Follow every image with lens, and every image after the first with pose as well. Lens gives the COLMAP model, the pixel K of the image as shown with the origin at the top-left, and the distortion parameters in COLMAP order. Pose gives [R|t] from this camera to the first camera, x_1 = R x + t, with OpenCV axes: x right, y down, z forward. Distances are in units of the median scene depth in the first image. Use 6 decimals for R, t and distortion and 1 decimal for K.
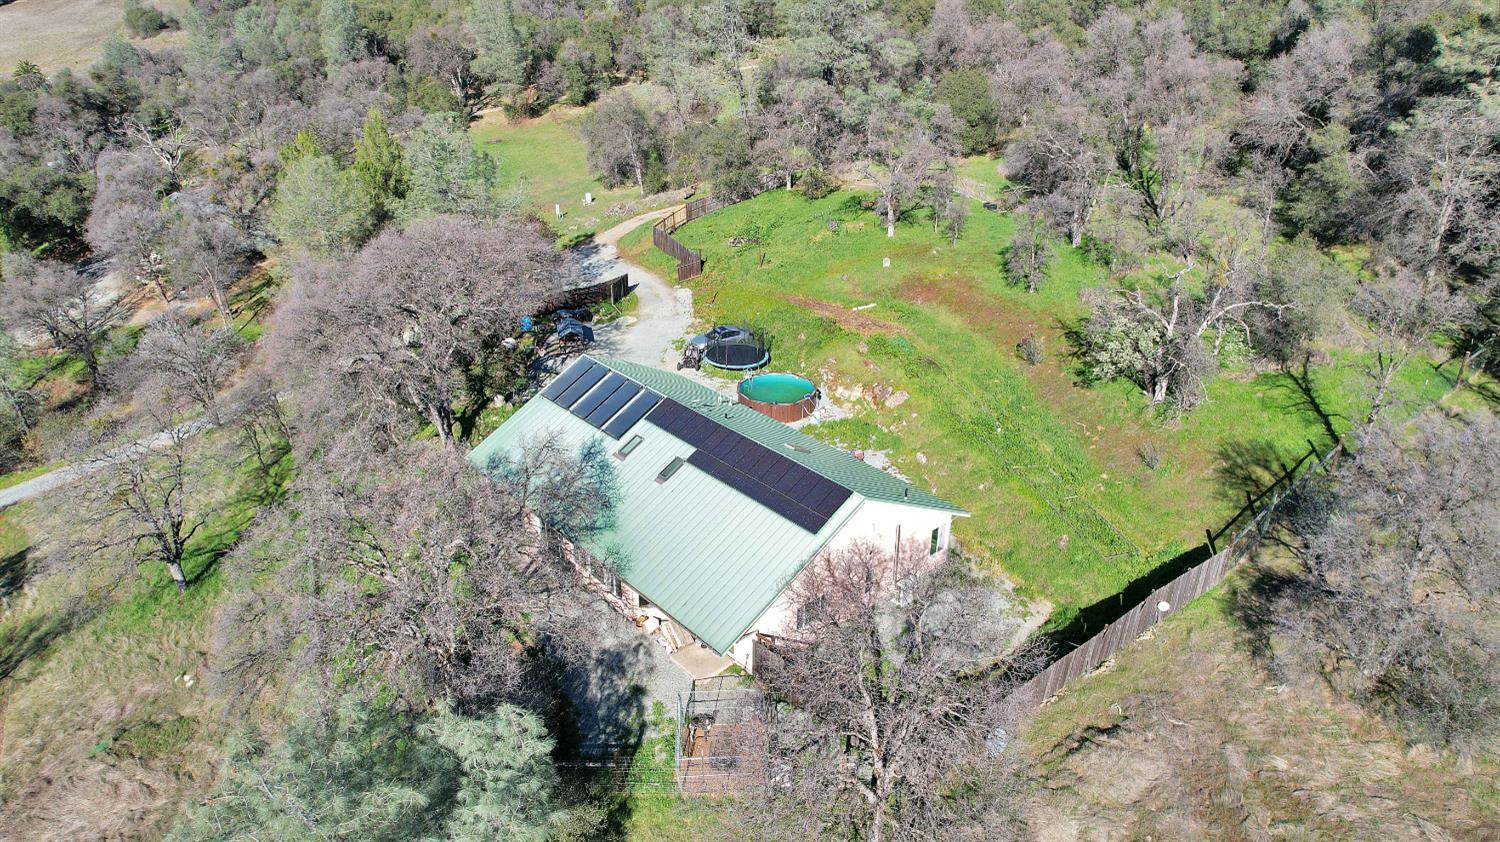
lens RADIAL K [[994.5, 0, 750.1], [0, 994.5, 423.0], [0, 0, 1]] dist [-0.028314, 0.008341]
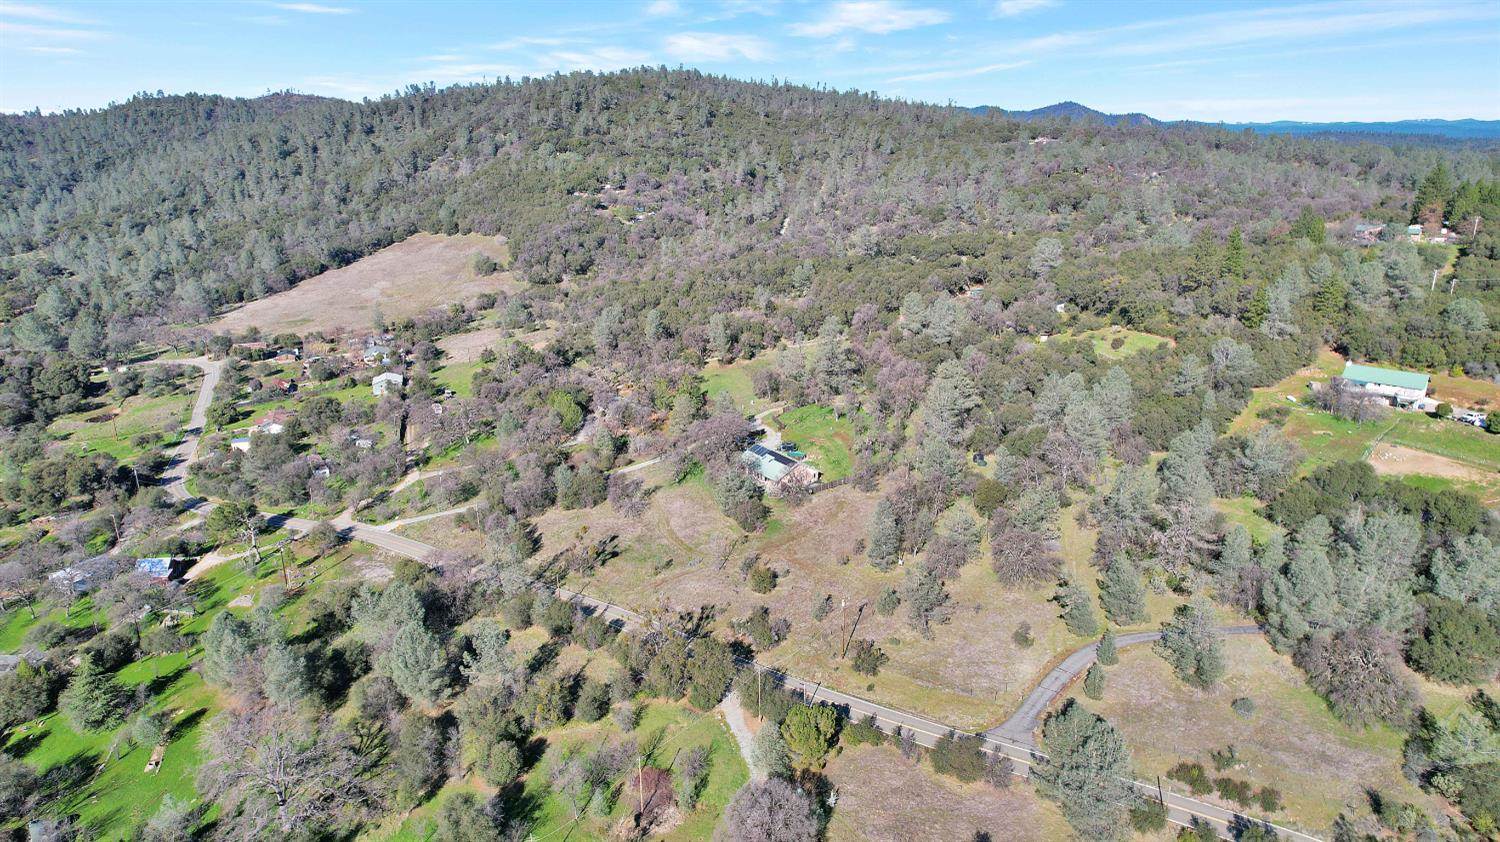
lens RADIAL K [[994.5, 0, 750.1], [0, 994.5, 420.2], [0, 0, 1]] dist [-0.028314, 0.008341]
pose [[0.990617, 0.040409, -0.130560, 0.261281], [-0.060470, 0.986288, -0.153553, 0.335681], [0.122565, 0.160007, 0.979477, -2.255091]]
